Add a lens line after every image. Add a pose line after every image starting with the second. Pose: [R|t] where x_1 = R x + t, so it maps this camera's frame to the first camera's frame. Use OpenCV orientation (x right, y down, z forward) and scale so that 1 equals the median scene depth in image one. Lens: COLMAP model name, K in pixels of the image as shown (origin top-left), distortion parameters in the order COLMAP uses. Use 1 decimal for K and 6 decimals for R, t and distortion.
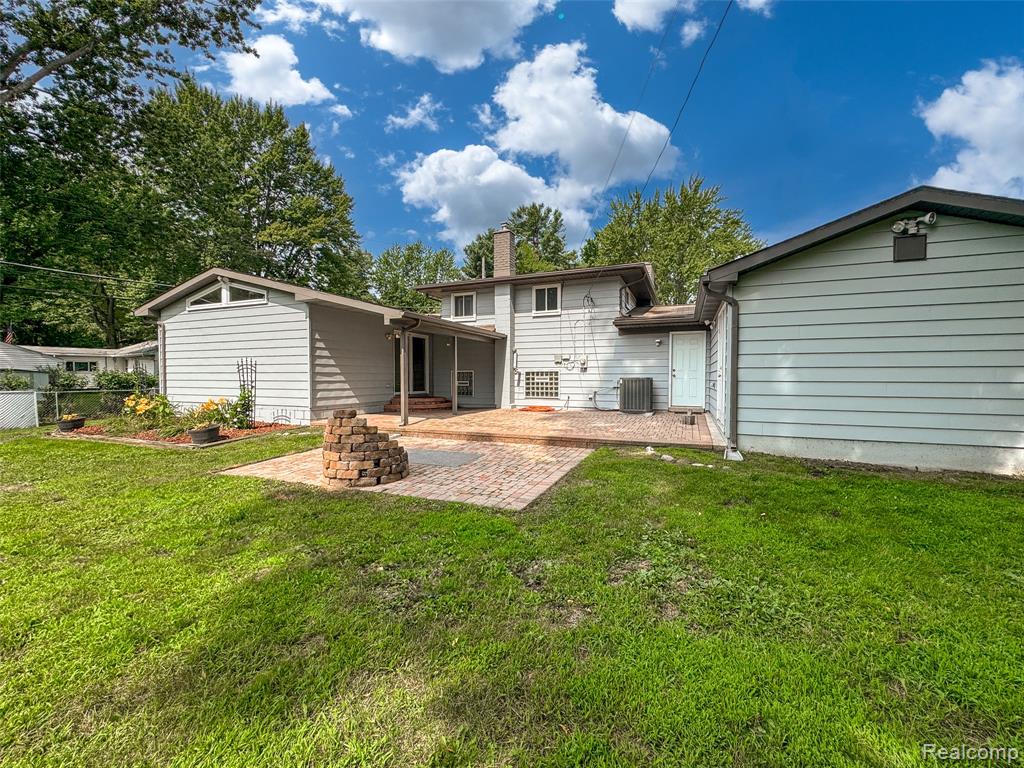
lens RADIAL K [[434.1, 0, 519.2], [0, 434.1, 386.6], [0, 0, 1]] dist [0.008922, -0.002516]
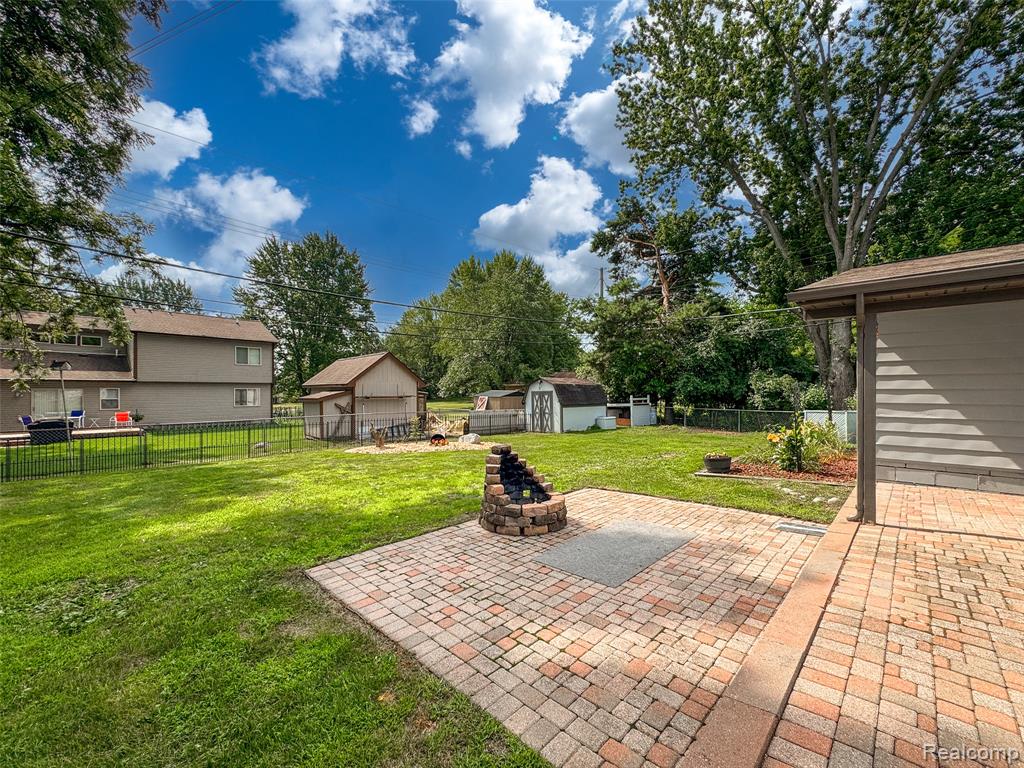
lens RADIAL K [[434.1, 0, 518.9], [0, 434.1, 381.7], [0, 0, 1]] dist [0.008922, -0.002516]
pose [[-0.386627, -0.017181, -0.922076, 0.542955], [-0.015572, 0.999806, -0.012099, -0.086822], [0.922105, 0.009681, -0.386819, 1.414724]]
